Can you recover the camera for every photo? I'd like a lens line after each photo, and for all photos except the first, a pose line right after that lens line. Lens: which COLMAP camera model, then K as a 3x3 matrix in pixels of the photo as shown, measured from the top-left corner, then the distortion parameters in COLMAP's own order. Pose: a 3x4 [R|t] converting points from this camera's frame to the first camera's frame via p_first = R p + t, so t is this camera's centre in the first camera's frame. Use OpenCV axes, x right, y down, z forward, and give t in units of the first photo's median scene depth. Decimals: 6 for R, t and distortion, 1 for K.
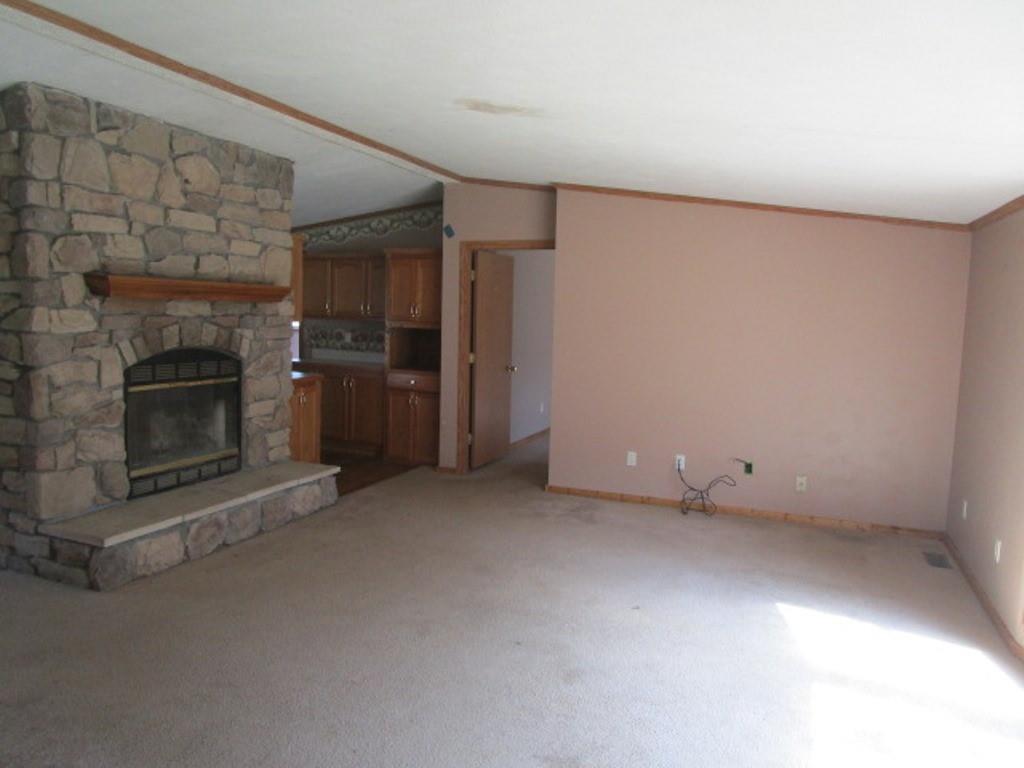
lens RADIAL K [[721.4, 0, 512.5], [0, 721.4, 387.9], [0, 0, 1]] dist [-0.036841, 0.006437]
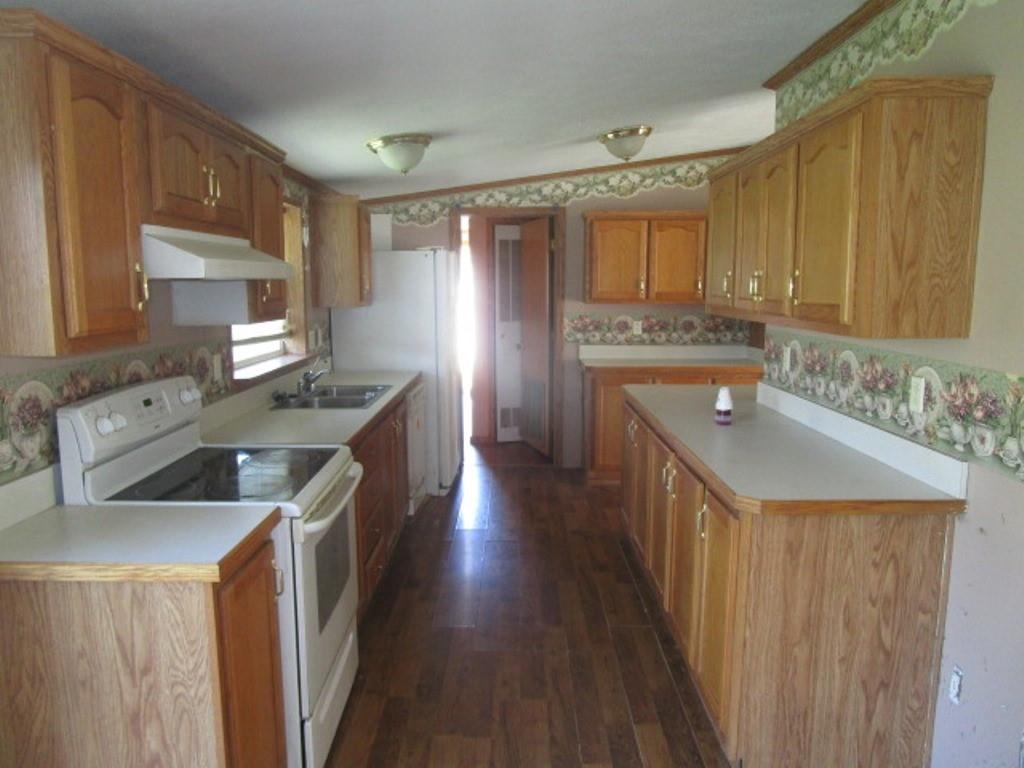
lens RADIAL K [[721.4, 0, 511.6], [0, 721.4, 389.9], [0, 0, 1]] dist [-0.036841, 0.006437]
pose [[0.927366, -0.091477, 0.362800, -0.972955], [0.073722, 0.995317, 0.062516, -0.097787], [-0.366820, -0.031228, 0.929768, 0.573819]]
